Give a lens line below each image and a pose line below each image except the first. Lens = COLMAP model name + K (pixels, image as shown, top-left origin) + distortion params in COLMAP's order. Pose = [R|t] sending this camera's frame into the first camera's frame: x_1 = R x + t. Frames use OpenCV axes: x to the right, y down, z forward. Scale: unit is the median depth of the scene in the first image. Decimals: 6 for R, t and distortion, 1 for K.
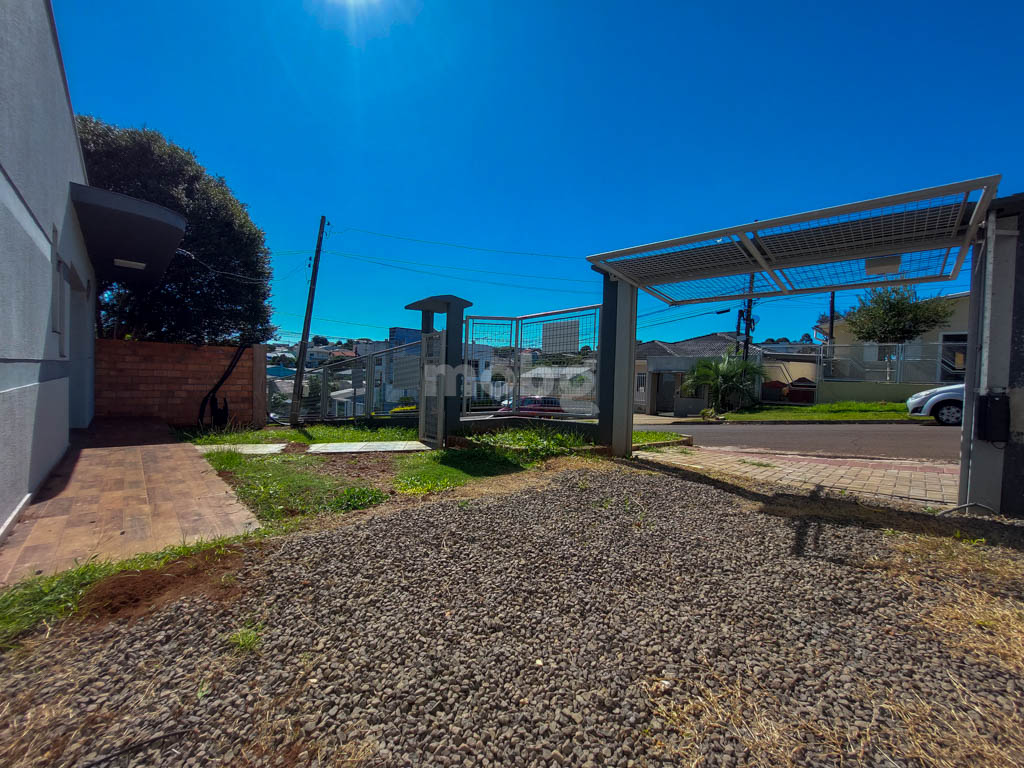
lens RADIAL K [[400.8, 0, 513.8], [0, 400.8, 388.8], [0, 0, 1]] dist [0.001690, 0.000068]
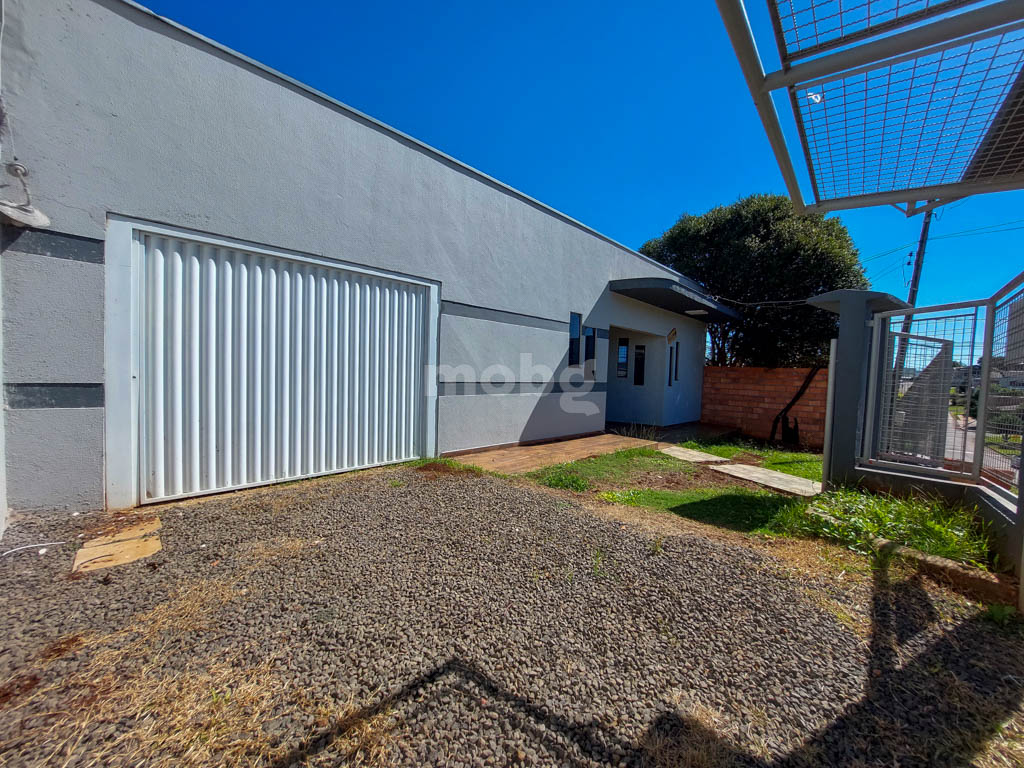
lens RADIAL K [[400.8, 0, 514.1], [0, 400.8, 386.6], [0, 0, 1]] dist [0.001690, 0.000068]
pose [[0.090059, 0.006264, -0.995917, 0.254726], [-0.066817, 0.997765, 0.000233, -0.009450], [0.993693, 0.066523, 0.090276, 0.190082]]
